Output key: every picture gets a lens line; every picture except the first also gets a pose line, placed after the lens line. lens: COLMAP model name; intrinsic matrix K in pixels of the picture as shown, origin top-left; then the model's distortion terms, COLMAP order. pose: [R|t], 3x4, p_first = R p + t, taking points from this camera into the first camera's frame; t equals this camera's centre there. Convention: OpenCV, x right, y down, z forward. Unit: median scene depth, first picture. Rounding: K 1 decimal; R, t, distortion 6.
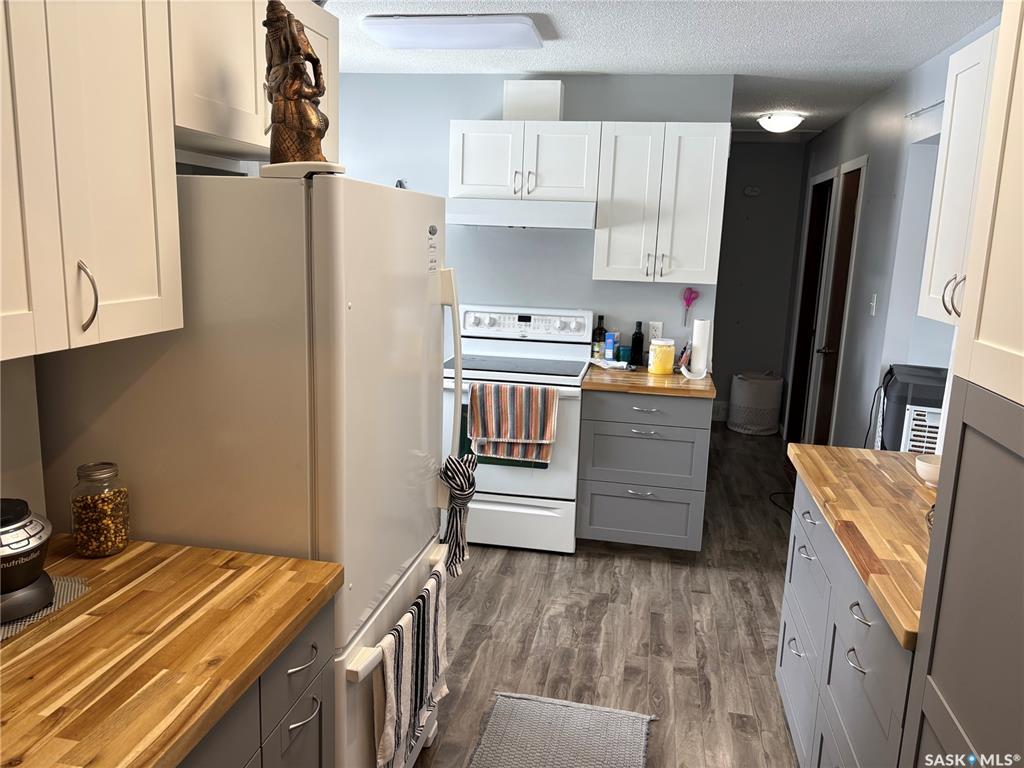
lens RADIAL K [[772.1, 0, 511.8], [0, 772.1, 383.4], [0, 0, 1]] dist [0.000160, 0.000758]
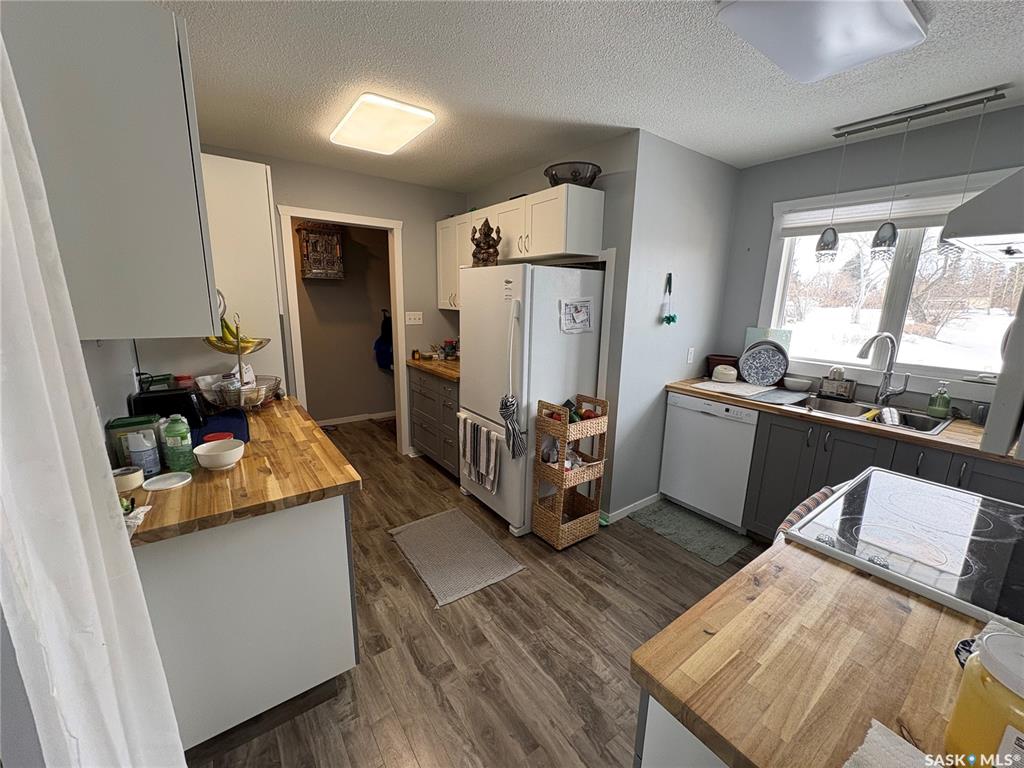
lens RADIAL K [[406.3, 0, 510.9], [0, 406.3, 383.7], [0, 0, 1]] dist [-0.000745, -0.000015]
pose [[-0.684567, 0.106893, -0.721070, 0.520572], [-0.177469, 0.934987, 0.307090, -0.195529], [0.707017, 0.338192, -0.621091, 1.258397]]
